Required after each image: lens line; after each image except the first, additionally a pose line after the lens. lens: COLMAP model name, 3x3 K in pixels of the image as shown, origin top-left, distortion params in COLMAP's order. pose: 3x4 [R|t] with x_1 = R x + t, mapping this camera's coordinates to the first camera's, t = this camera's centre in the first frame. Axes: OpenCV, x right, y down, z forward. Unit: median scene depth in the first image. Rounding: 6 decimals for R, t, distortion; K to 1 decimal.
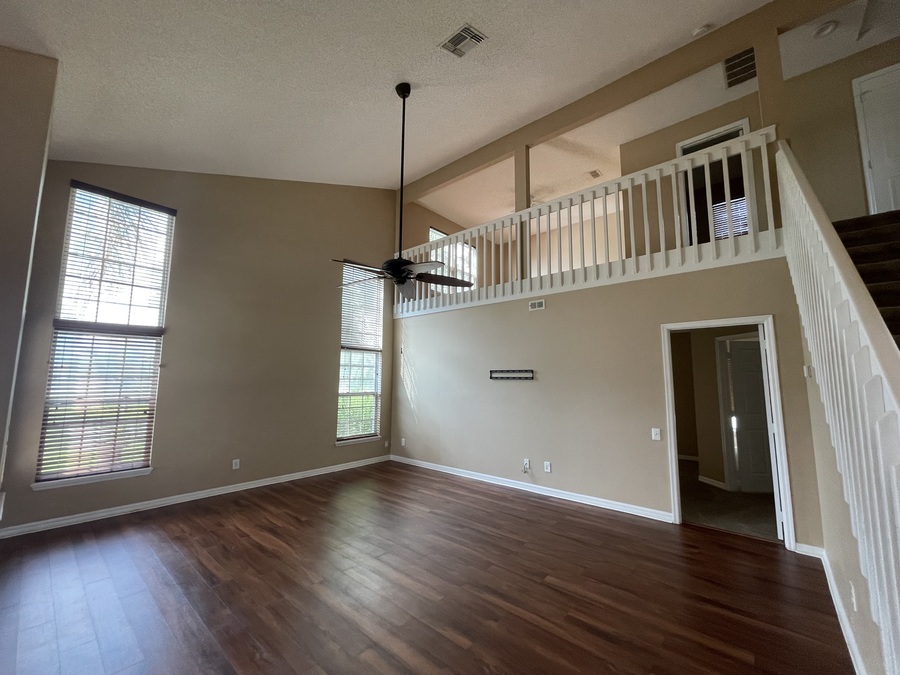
lens RADIAL K [[364.5, 0, 449.6], [0, 364.5, 338.0], [0, 0, 1]] dist [-0.002674, 0.000528]
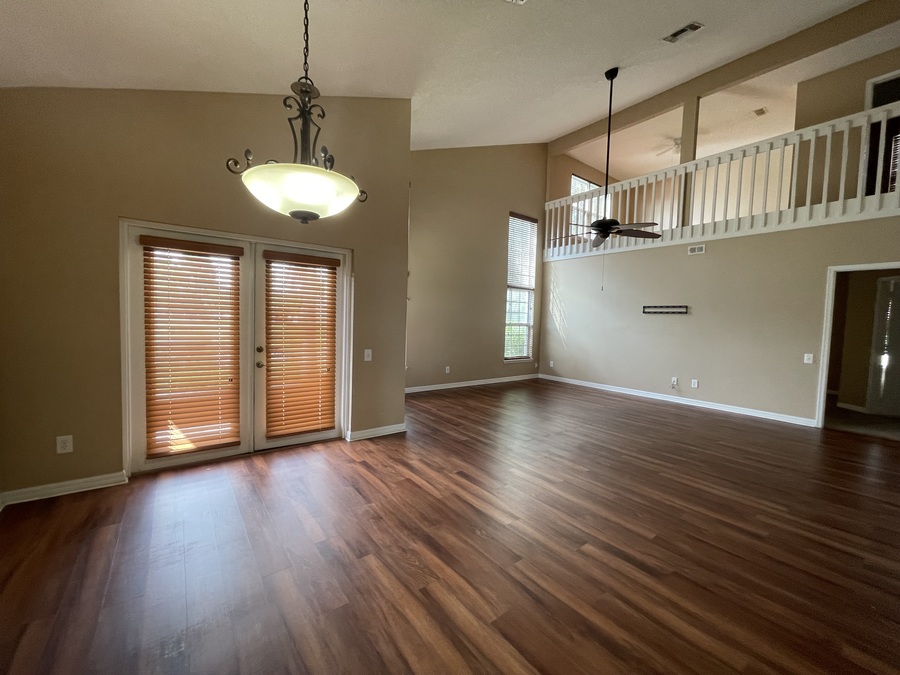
lens RADIAL K [[364.5, 0, 447.7], [0, 364.5, 339.0], [0, 0, 1]] dist [-0.002674, 0.000528]
pose [[0.977665, 0.032387, -0.207659, -0.234001], [0.002439, 0.986240, 0.165300, -0.002776], [0.210155, -0.162114, 0.964134, -0.267742]]
